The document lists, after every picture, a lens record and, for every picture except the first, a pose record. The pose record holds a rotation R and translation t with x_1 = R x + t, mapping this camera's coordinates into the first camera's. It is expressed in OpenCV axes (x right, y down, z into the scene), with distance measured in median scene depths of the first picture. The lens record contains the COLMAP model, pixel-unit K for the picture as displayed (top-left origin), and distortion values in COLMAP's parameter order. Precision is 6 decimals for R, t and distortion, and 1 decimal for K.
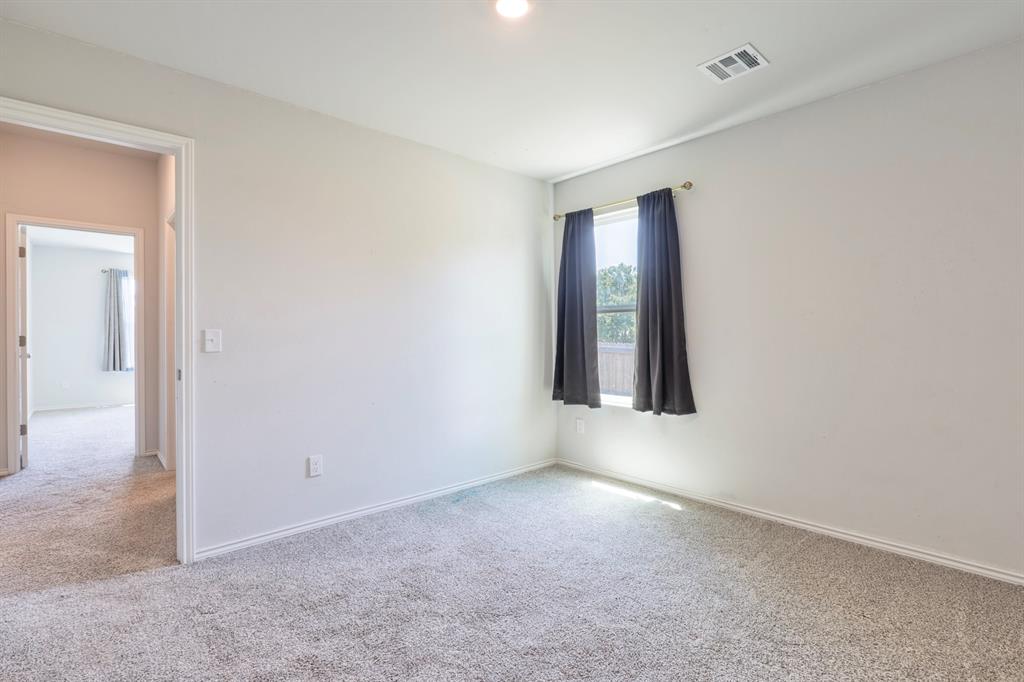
lens RADIAL K [[474.3, 0, 512.8], [0, 474.3, 333.7], [0, 0, 1]] dist [-0.015688, 0.001975]
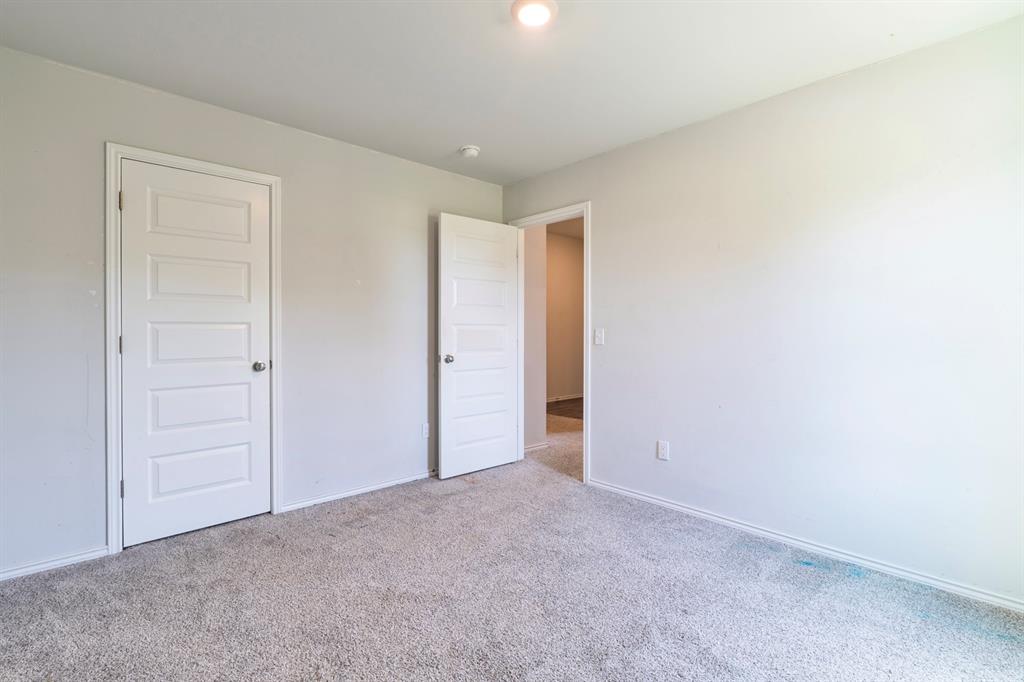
lens RADIAL K [[447.9, 0, 495.9], [0, 447.9, 338.0], [0, 0, 1]] dist [-0.005717, 0.000029]
pose [[0.010864, 0.013202, -0.999854, 0.576494], [0.001415, 0.999912, 0.013218, -0.000201], [0.999940, -0.001559, 0.010844, 0.543591]]
